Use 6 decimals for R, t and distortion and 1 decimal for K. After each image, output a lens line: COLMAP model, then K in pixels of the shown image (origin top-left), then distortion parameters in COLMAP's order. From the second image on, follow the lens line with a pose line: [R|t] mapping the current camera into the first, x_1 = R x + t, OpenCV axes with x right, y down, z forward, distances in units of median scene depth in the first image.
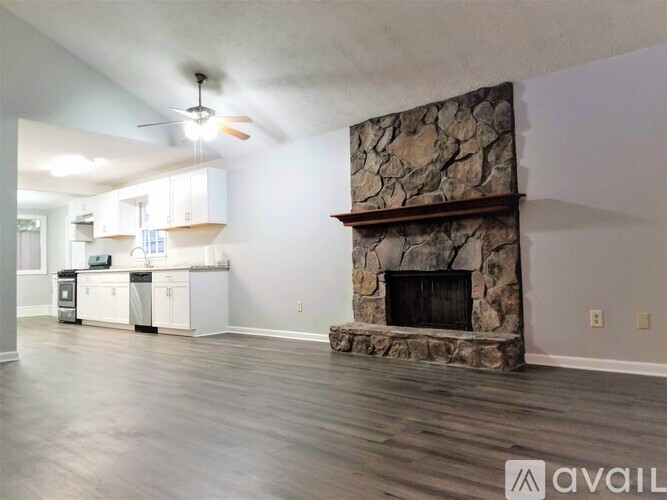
lens RADIAL K [[521.3, 0, 317.7], [0, 521.3, 248.0], [0, 0, 1]] dist [0.094061, -0.127330]
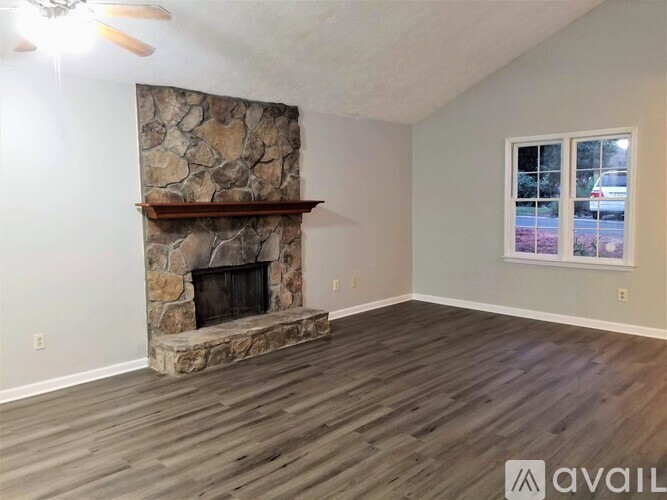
lens RADIAL K [[521.3, 0, 317.7], [0, 521.3, 248.0], [0, 0, 1]] dist [0.094061, -0.127330]
pose [[0.044107, -0.072916, 0.996362, -0.745872], [-0.030321, 0.996776, 0.074289, -0.065749], [-0.998567, -0.033487, 0.041754, 0.752969]]
